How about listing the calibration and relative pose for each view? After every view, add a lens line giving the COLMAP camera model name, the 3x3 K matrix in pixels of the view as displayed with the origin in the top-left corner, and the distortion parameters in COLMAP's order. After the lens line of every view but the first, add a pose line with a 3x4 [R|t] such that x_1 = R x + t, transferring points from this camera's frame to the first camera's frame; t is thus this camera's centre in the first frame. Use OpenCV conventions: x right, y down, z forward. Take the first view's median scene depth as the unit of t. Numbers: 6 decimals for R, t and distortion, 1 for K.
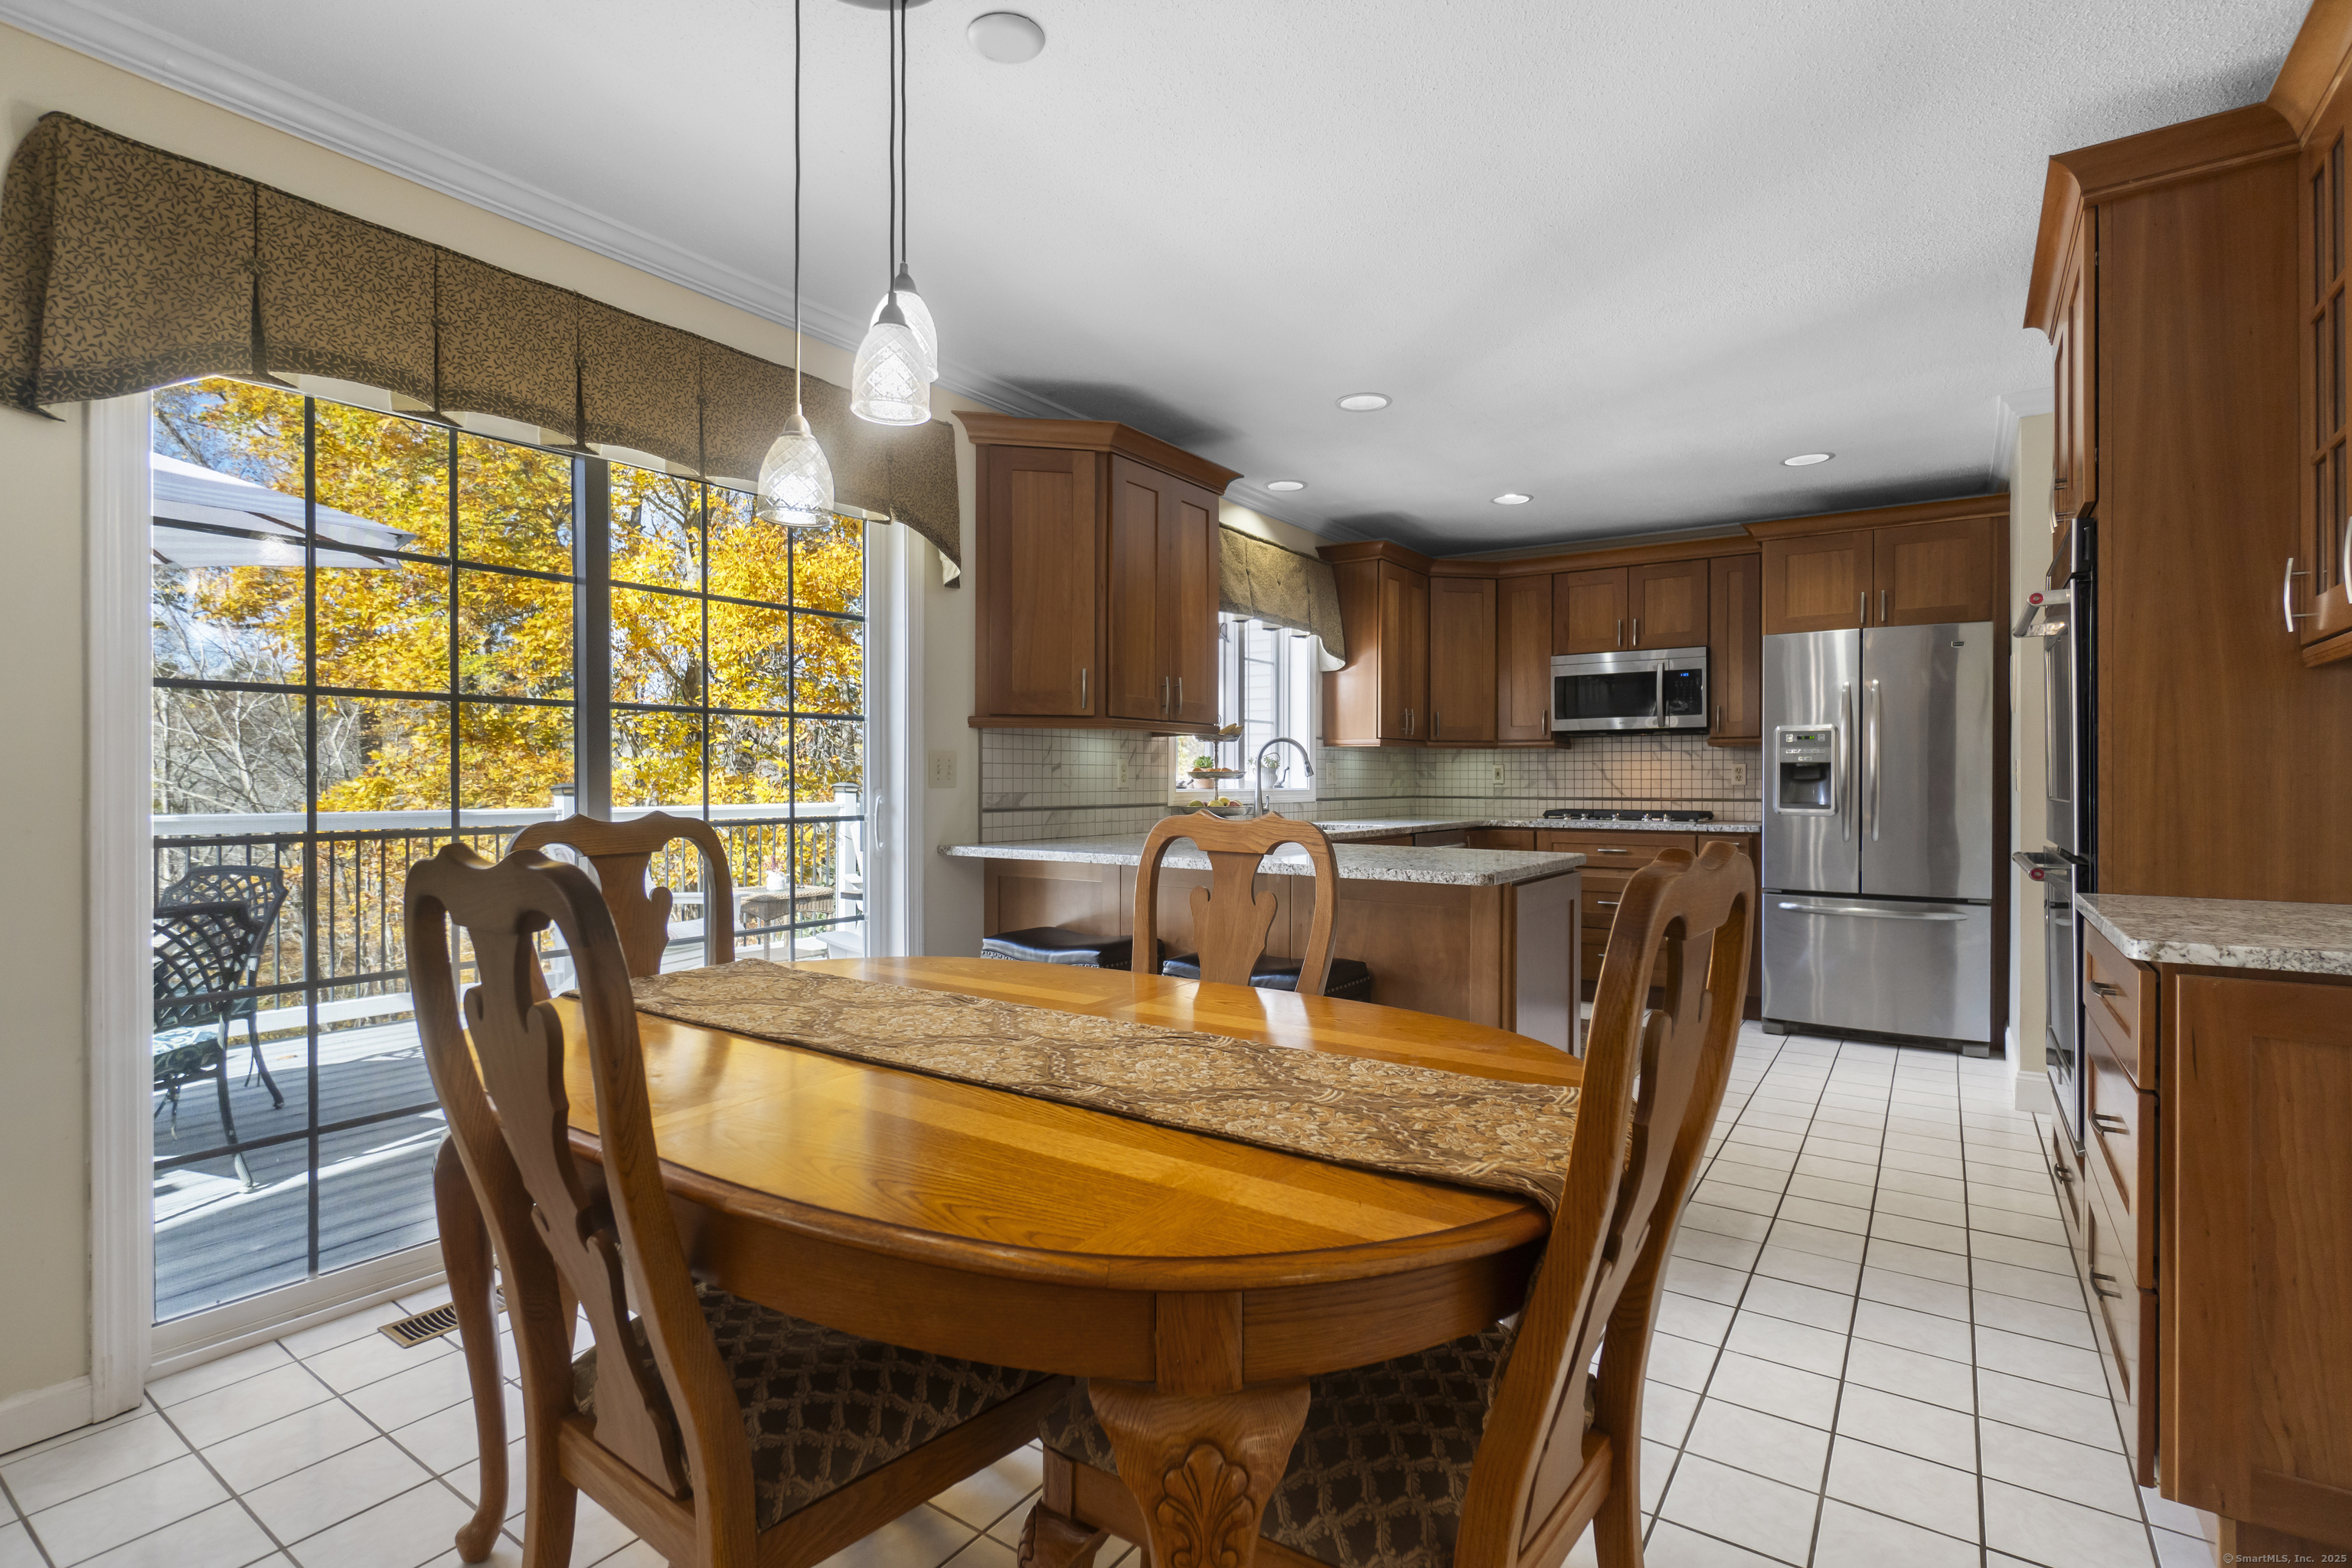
lens RADIAL K [[1102.8, 0, 1179.5], [0, 1102.8, 783.3], [0, 0, 1]] dist [-0.001715, -0.000500]
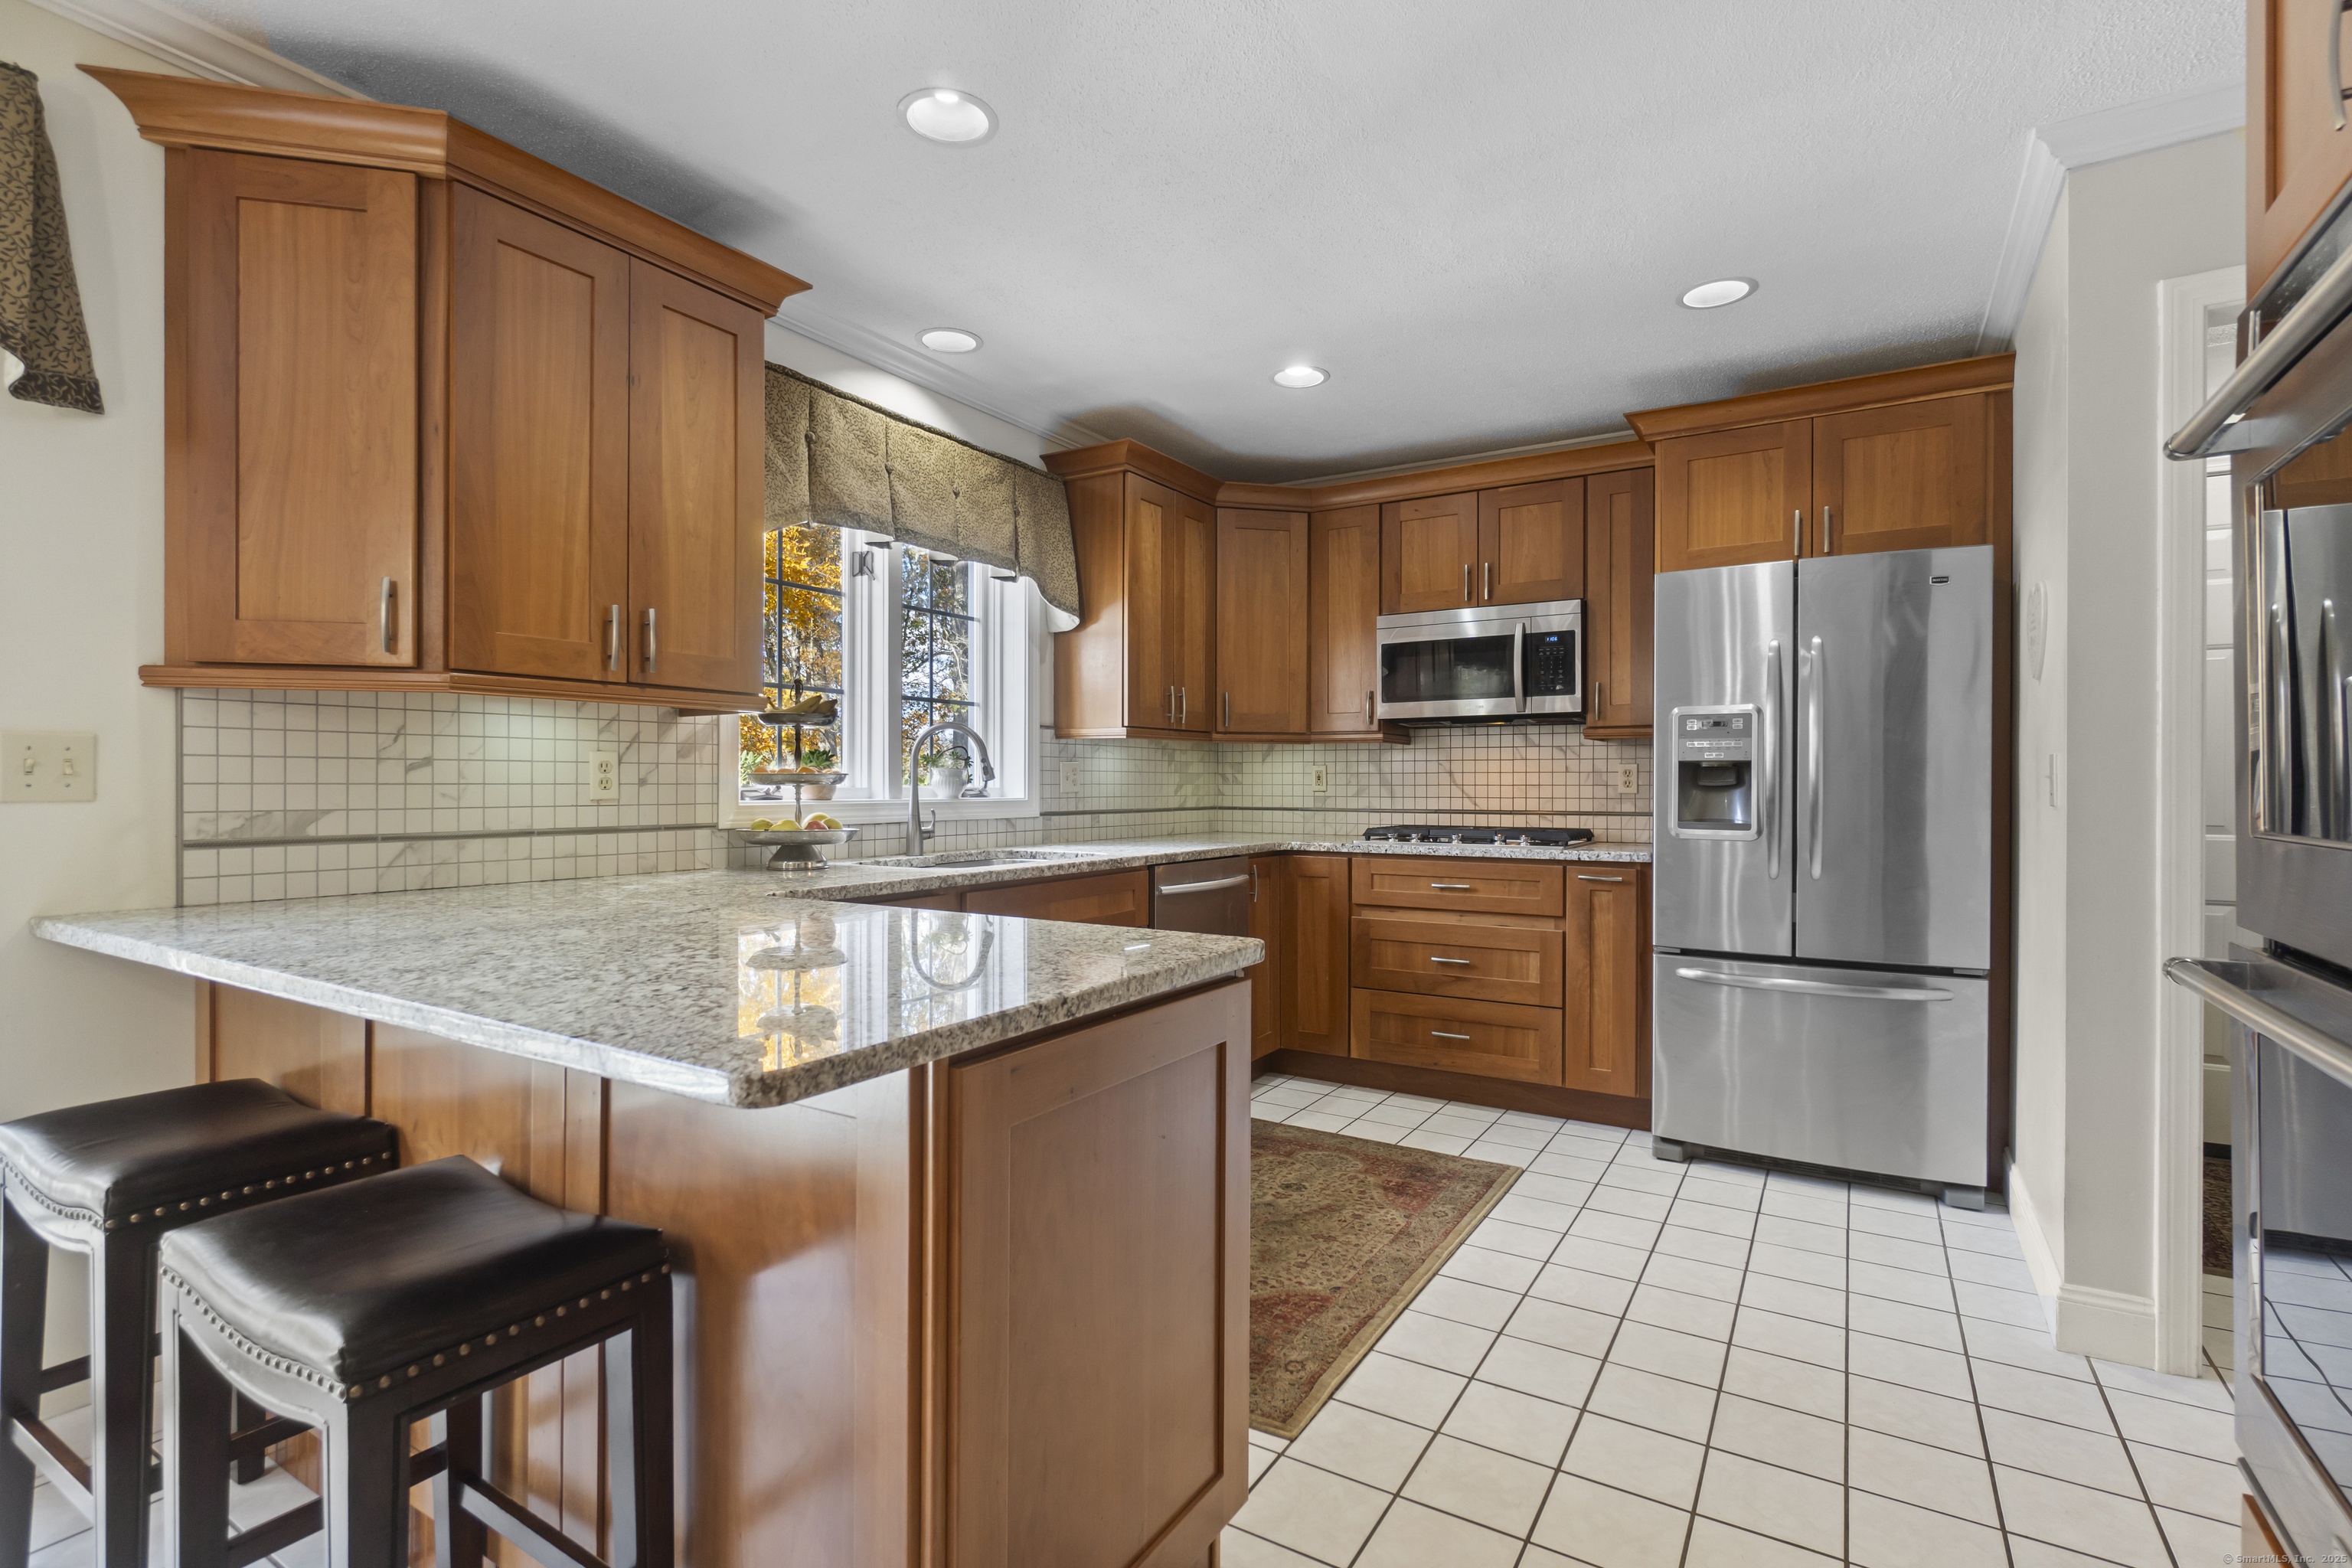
lens RADIAL K [[1102.8, 0, 1174.5], [0, 1102.8, 788.5], [0, 0, 1]] dist [-0.001715, -0.000500]
pose [[0.998680, 0.000429, 0.051354, 0.186258], [-0.000456, 1.000000, 0.000502, -0.001965], [-0.051354, -0.000525, 0.998680, 0.314511]]
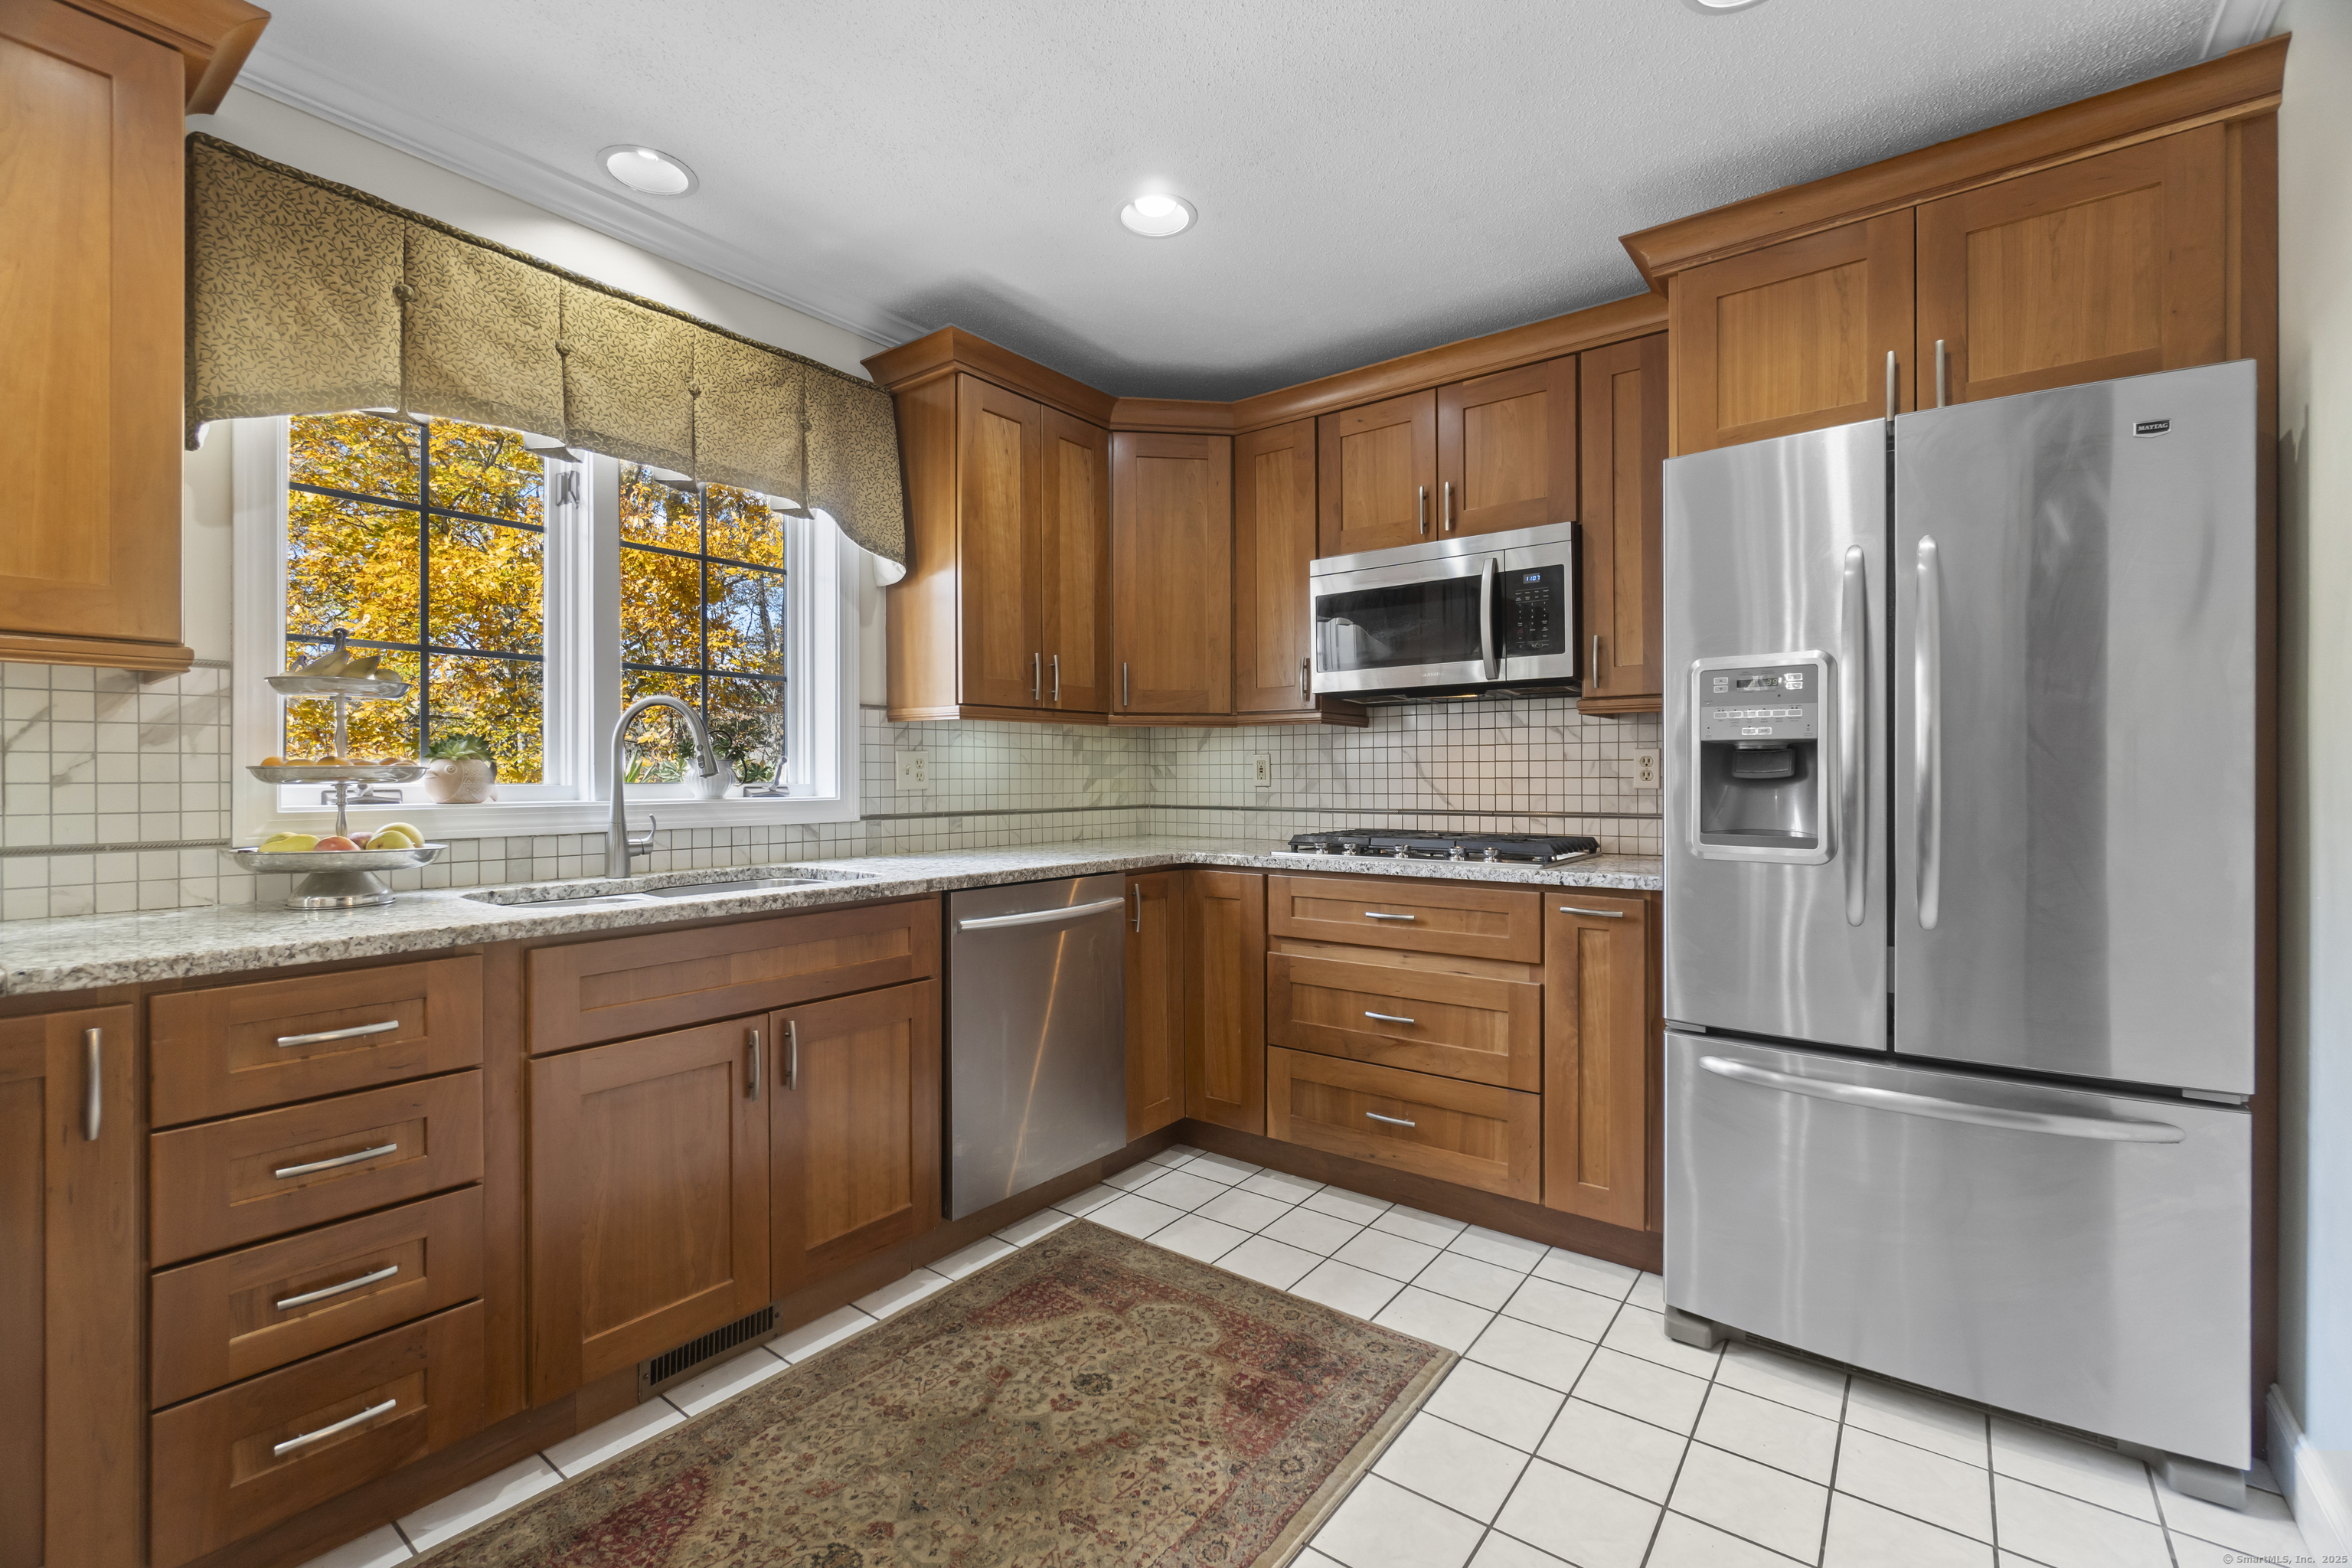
lens RADIAL K [[1011.3, 0, 1171.0], [0, 1011.3, 778.3], [0, 0, 1]] dist [-0.004877, 0.001810]
pose [[0.998818, -0.003879, -0.048445, 0.325191], [0.003755, 0.999989, -0.002641, -0.003182], [0.048454, 0.002456, 0.998822, 0.539667]]
